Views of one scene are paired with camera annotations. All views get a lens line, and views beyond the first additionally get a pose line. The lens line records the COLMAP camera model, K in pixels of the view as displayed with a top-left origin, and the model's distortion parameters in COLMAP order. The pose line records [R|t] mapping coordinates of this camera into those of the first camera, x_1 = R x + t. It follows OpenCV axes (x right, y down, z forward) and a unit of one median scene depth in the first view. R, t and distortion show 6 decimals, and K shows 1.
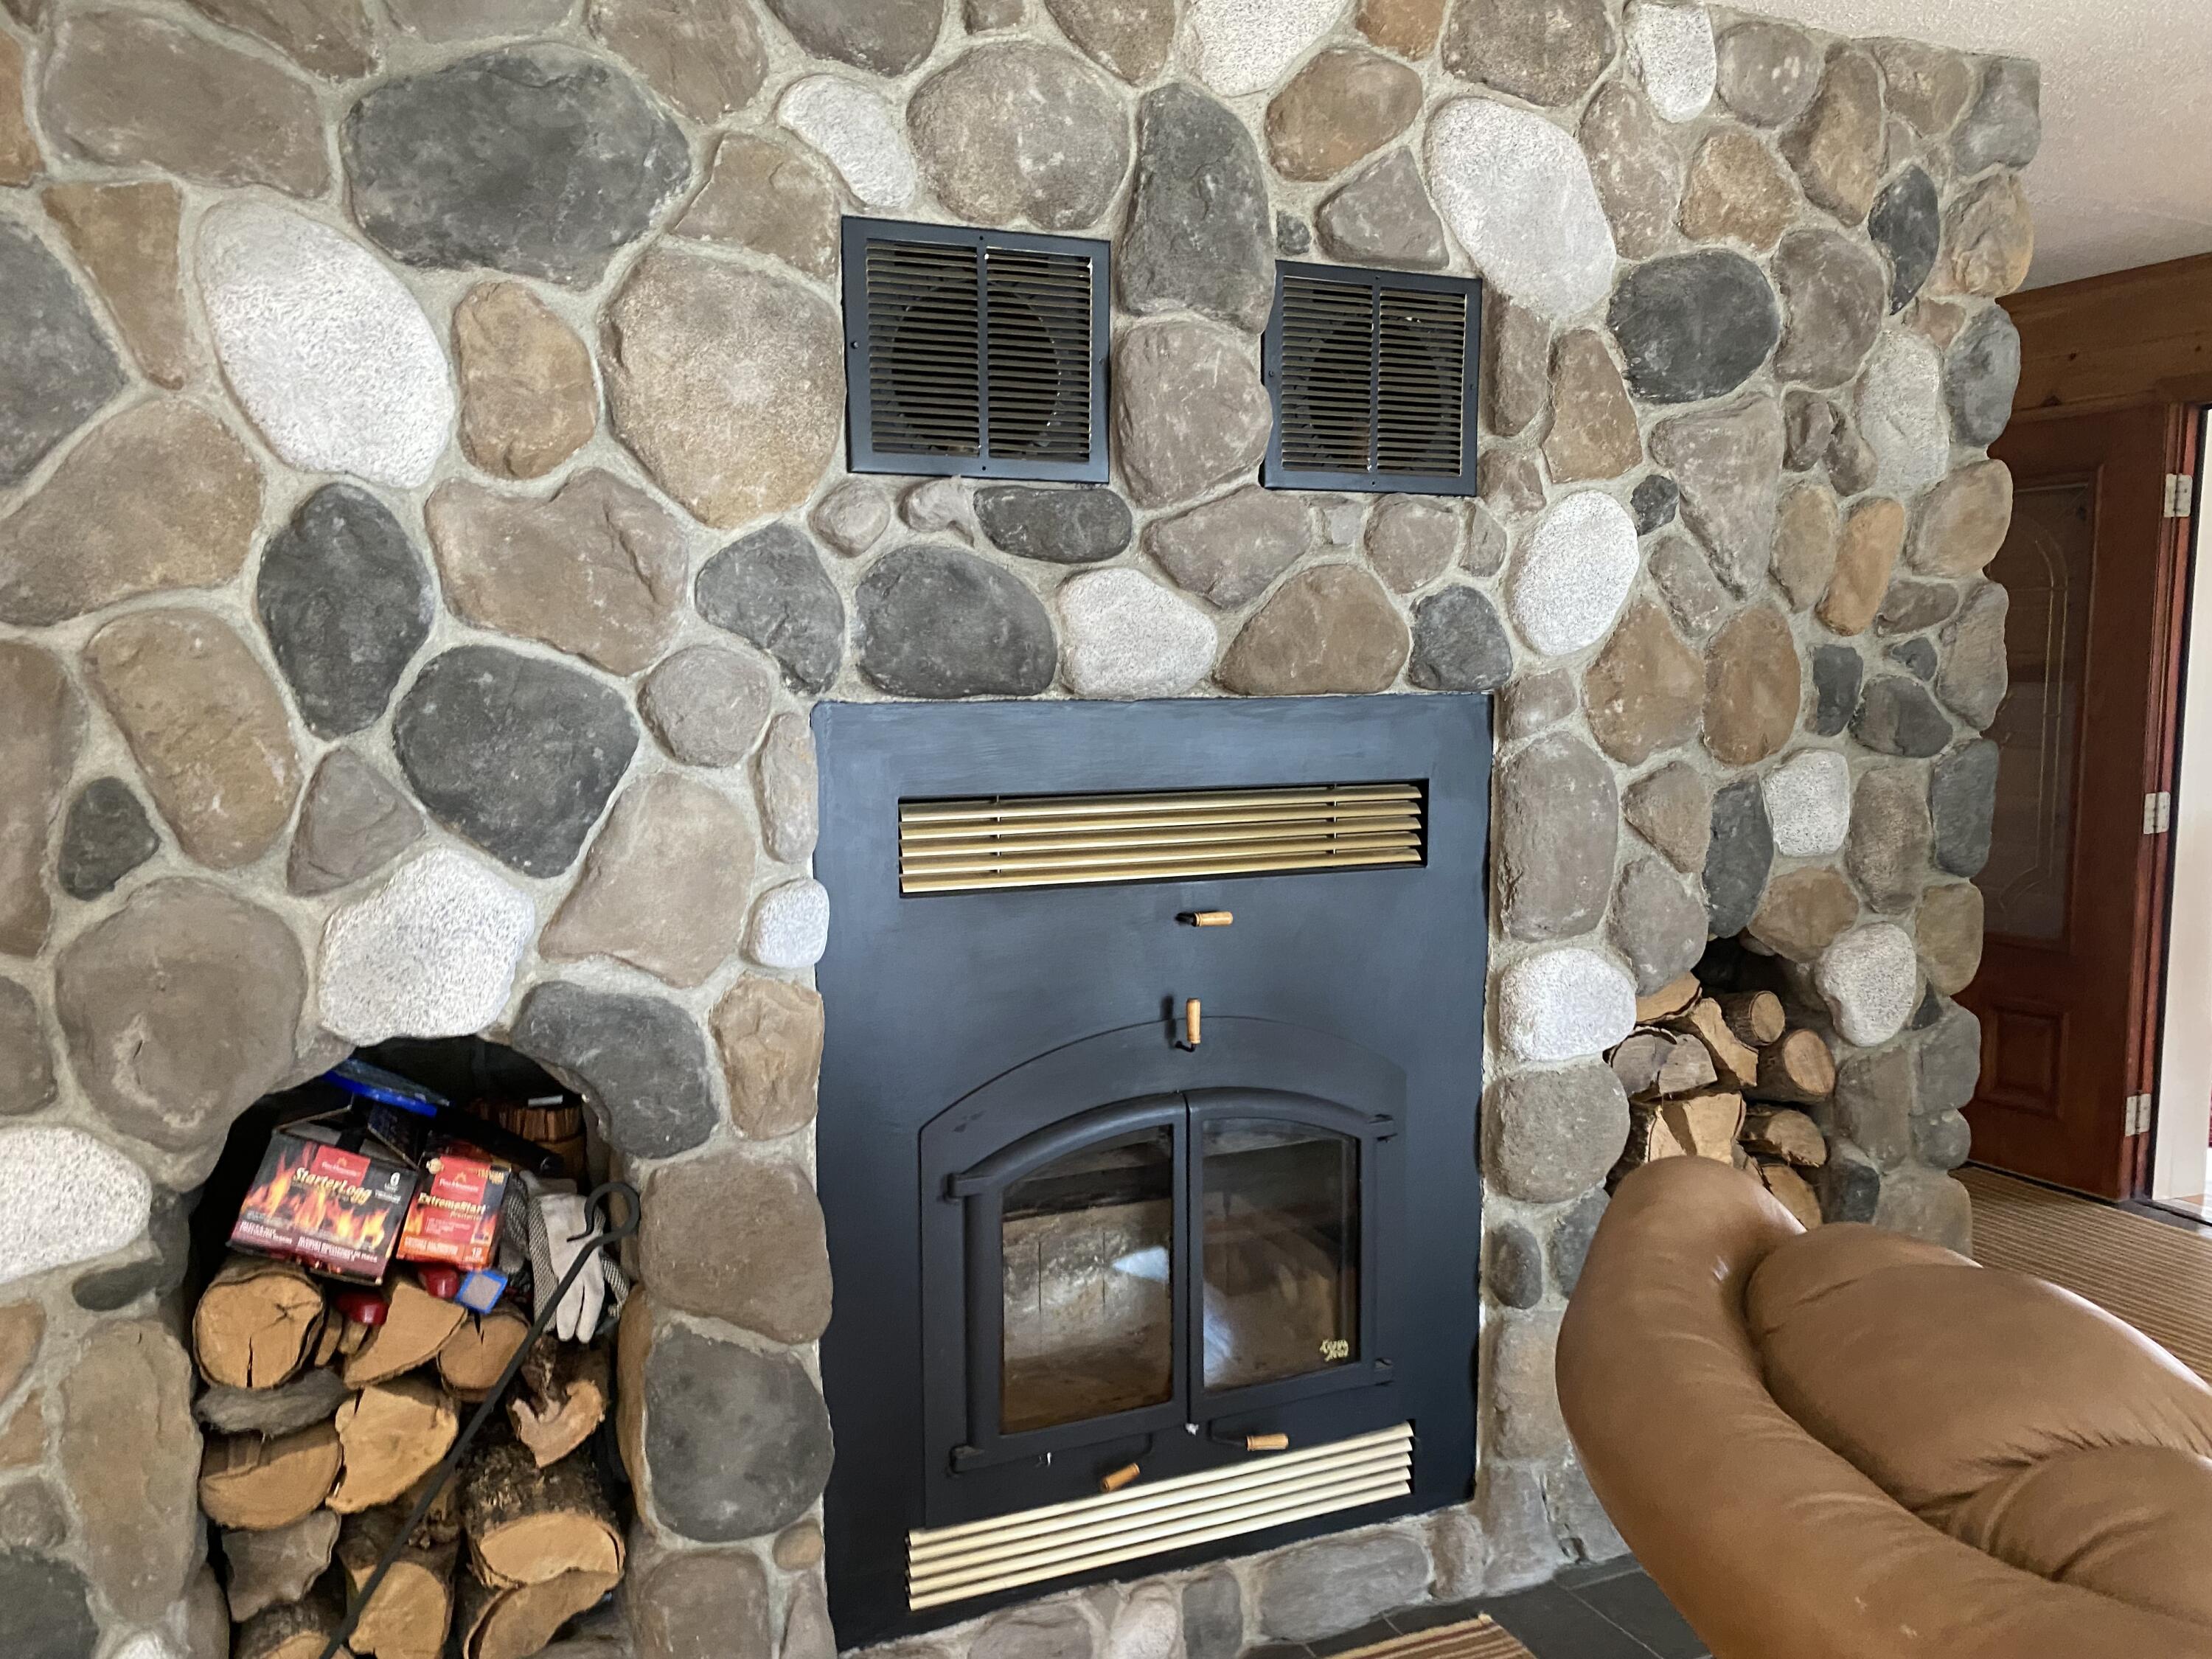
lens RADIAL K [[1667.4, 0, 1182.9], [0, 1667.4, 832.3], [0, 0, 1]] dist [0.050997, -0.064159]
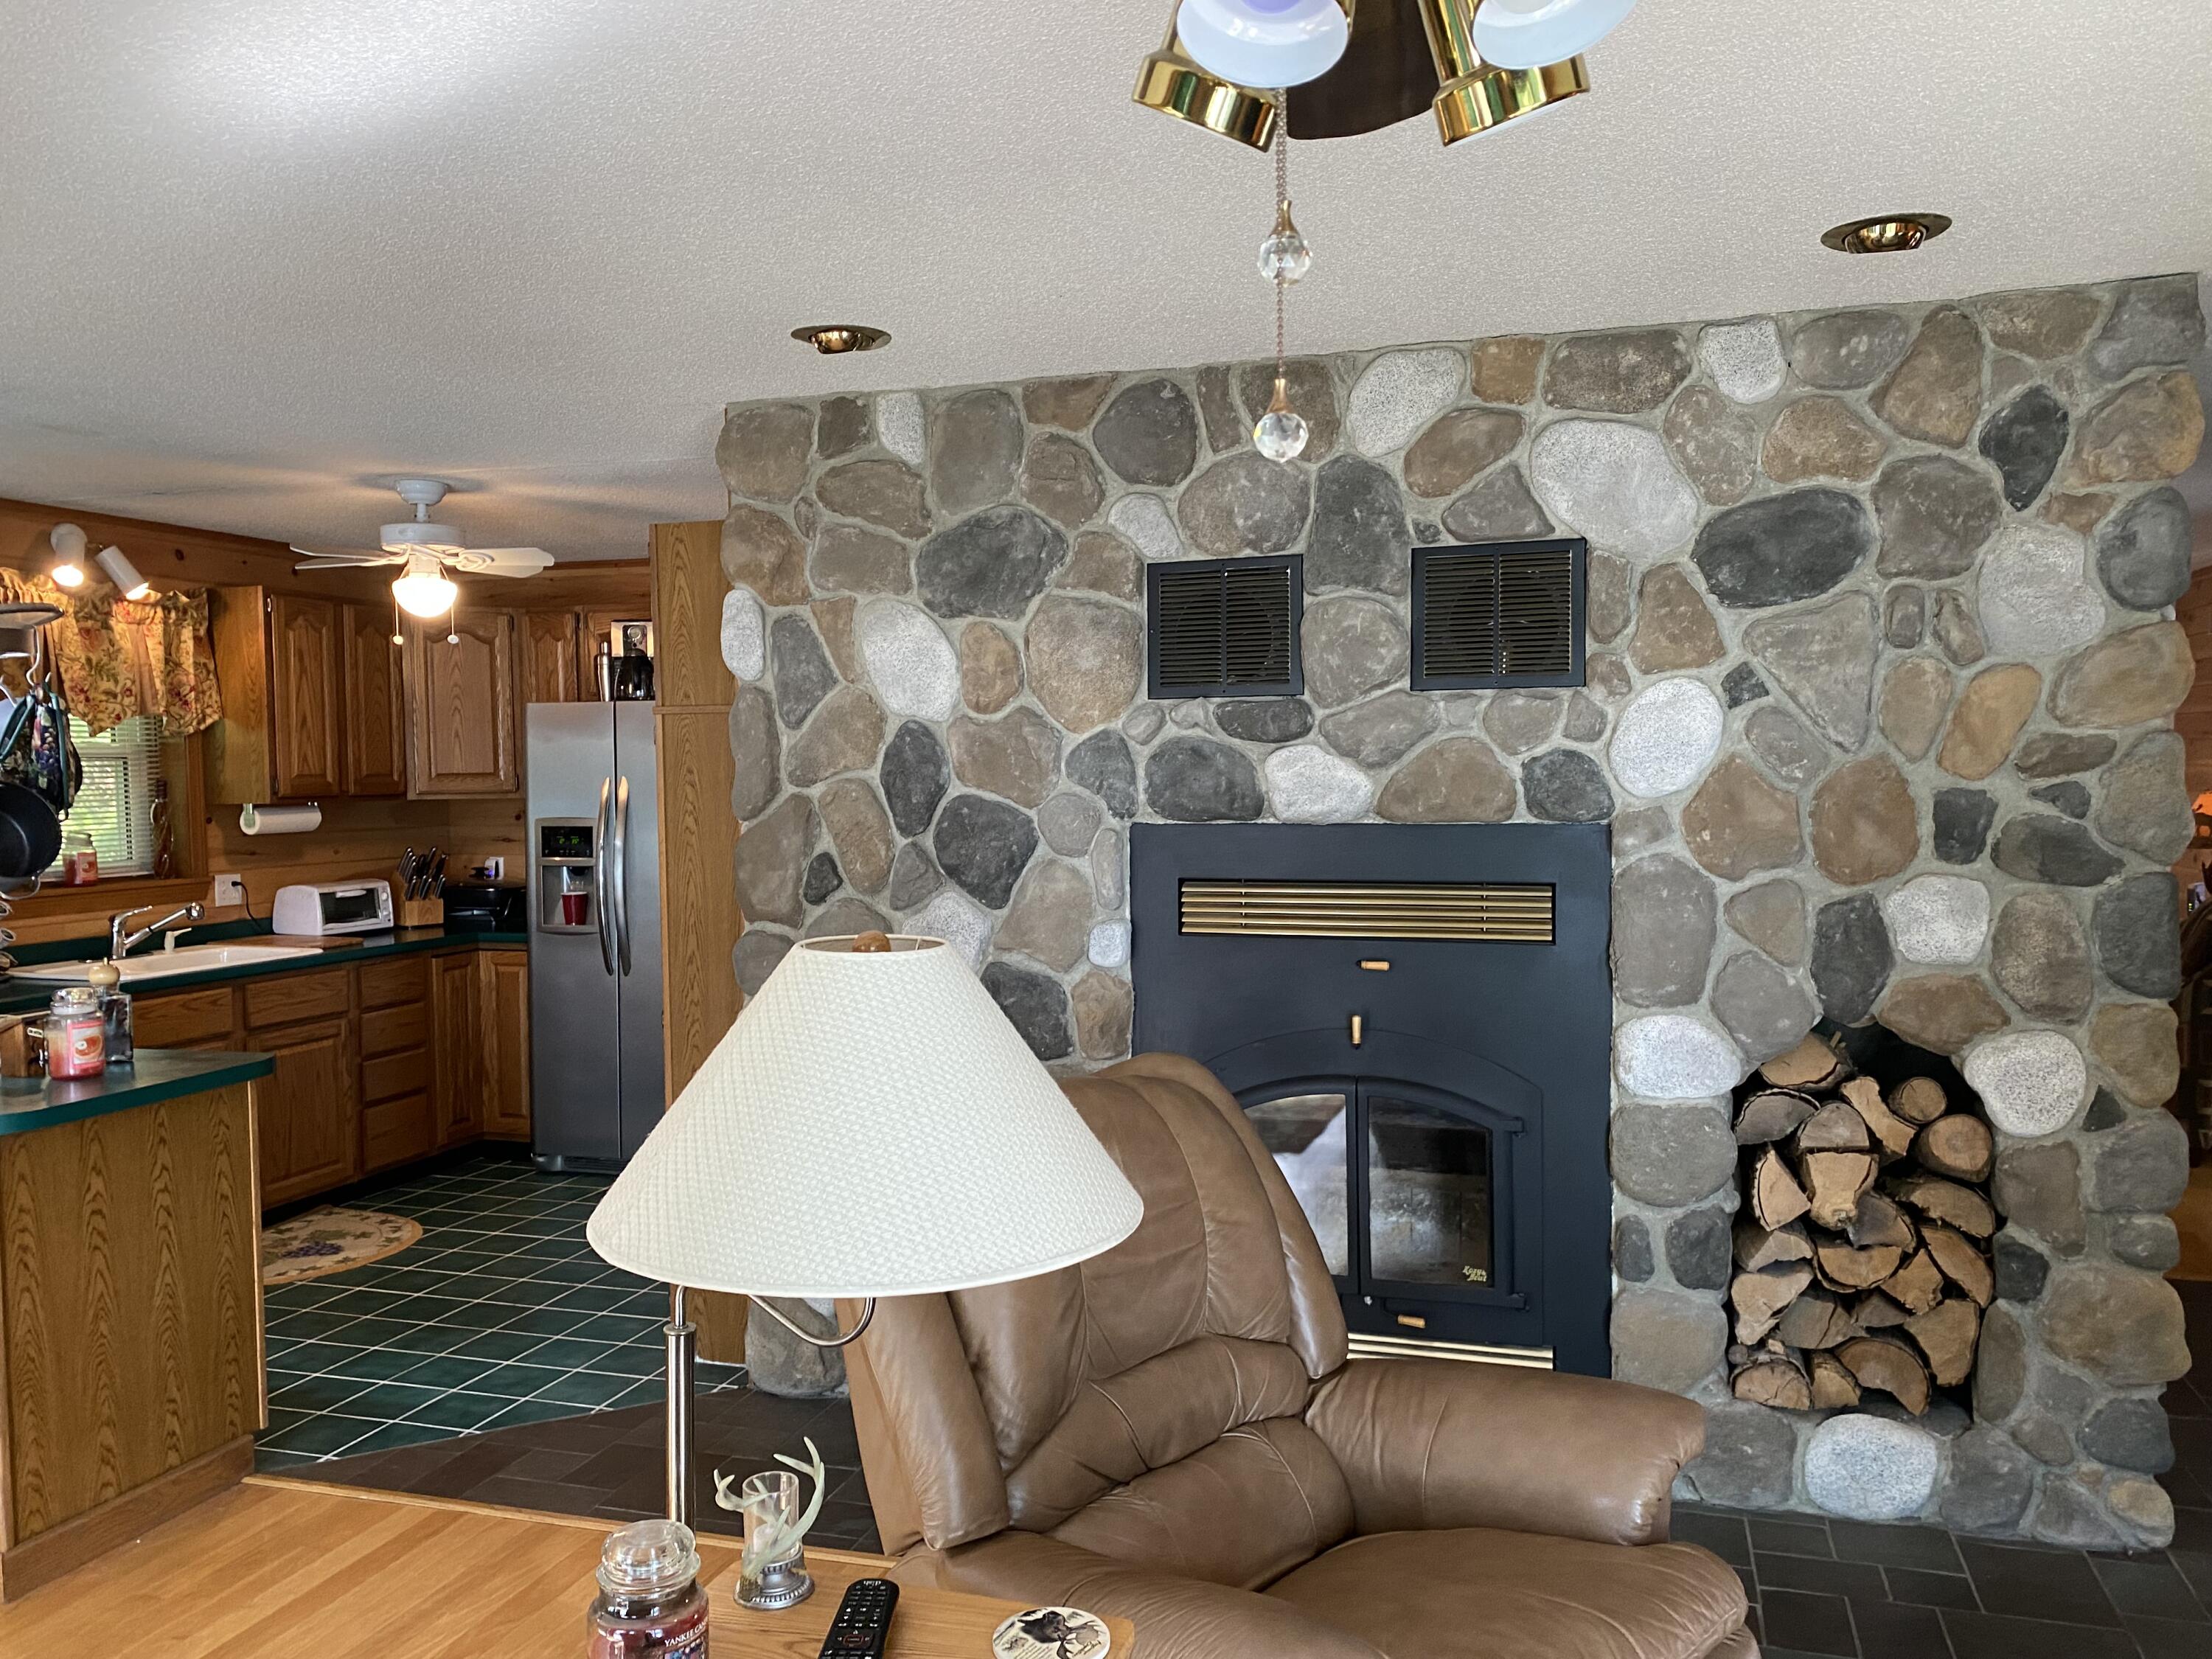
lens RADIAL K [[1626.7, 0, 1106.0], [0, 1626.7, 829.5], [0, 0, 1]] dist [0.096326, -0.153914]
pose [[0.764267, 0.022116, -0.644521, 0.801939], [-0.059542, 0.997563, -0.036374, -0.004069], [0.642146, 0.066175, 0.763721, -0.334116]]
